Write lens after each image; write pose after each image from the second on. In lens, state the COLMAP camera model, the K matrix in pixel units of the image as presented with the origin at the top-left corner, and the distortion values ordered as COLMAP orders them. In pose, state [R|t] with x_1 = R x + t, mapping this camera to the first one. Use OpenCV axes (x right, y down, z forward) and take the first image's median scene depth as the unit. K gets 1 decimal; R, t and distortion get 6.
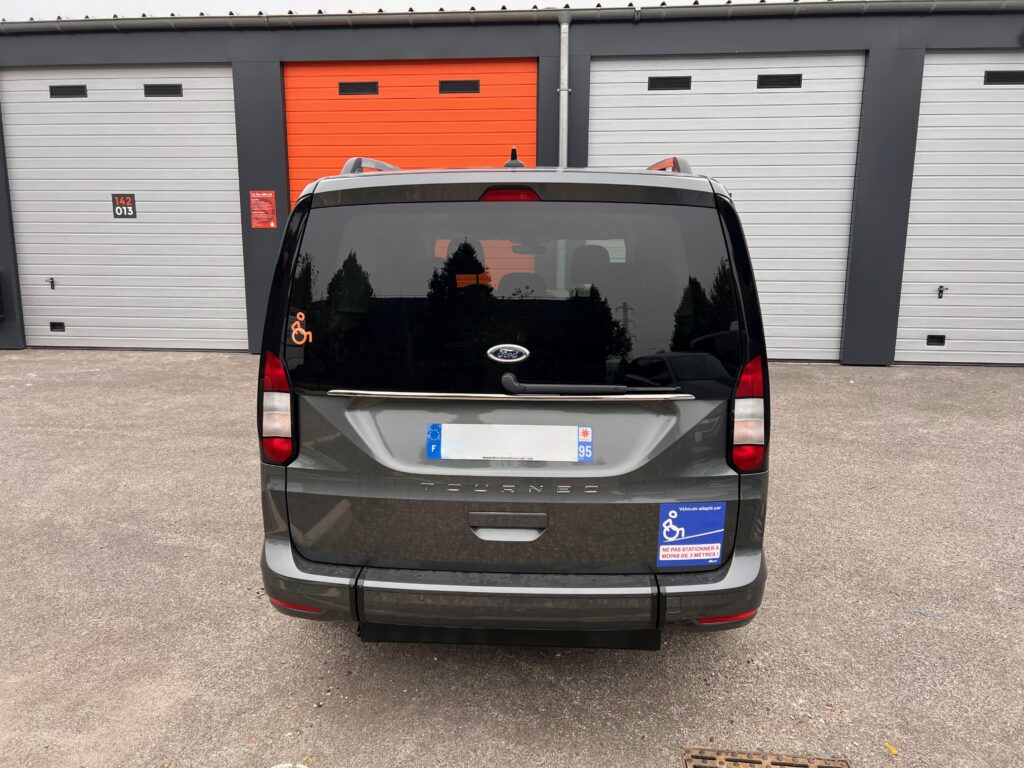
lens RADIAL K [[771.5, 0, 511.0], [0, 771.5, 382.3], [0, 0, 1]] dist [0.050723, -0.044870]
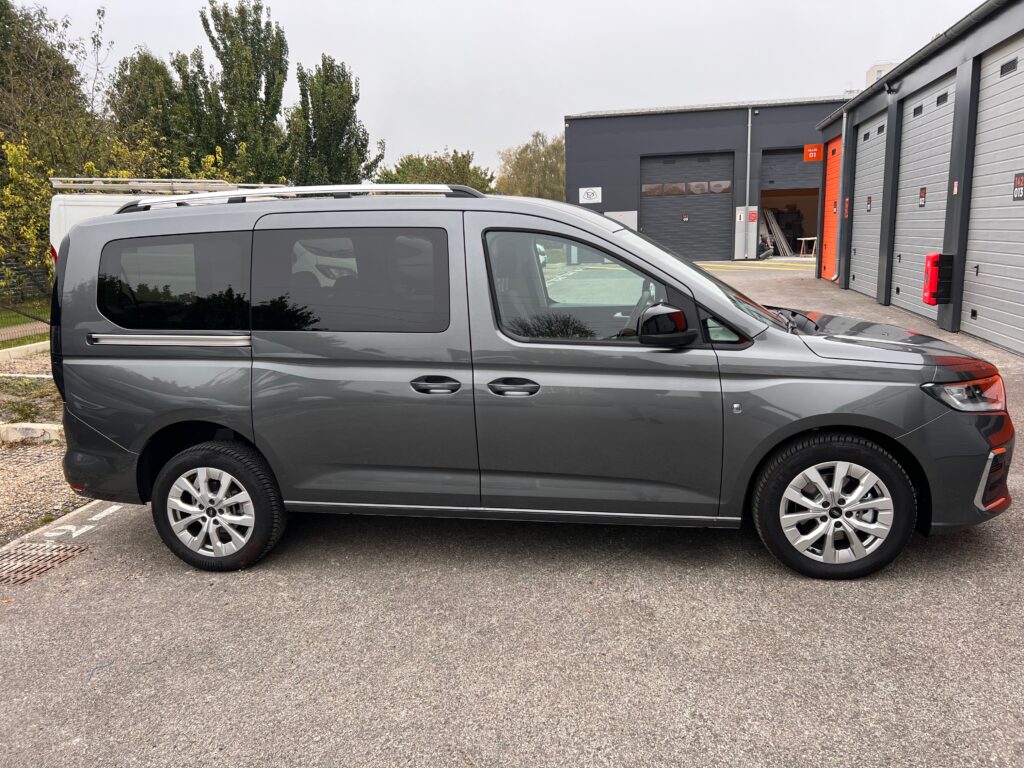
lens RADIAL K [[771.5, 0, 513.8], [0, 771.5, 381.5], [0, 0, 1]] dist [0.050723, -0.044870]
pose [[-0.120145, 0.193433, -0.973729, 1.265466], [-0.155119, 0.965129, 0.210864, -0.291925], [0.980563, 0.176378, -0.085950, 1.451631]]
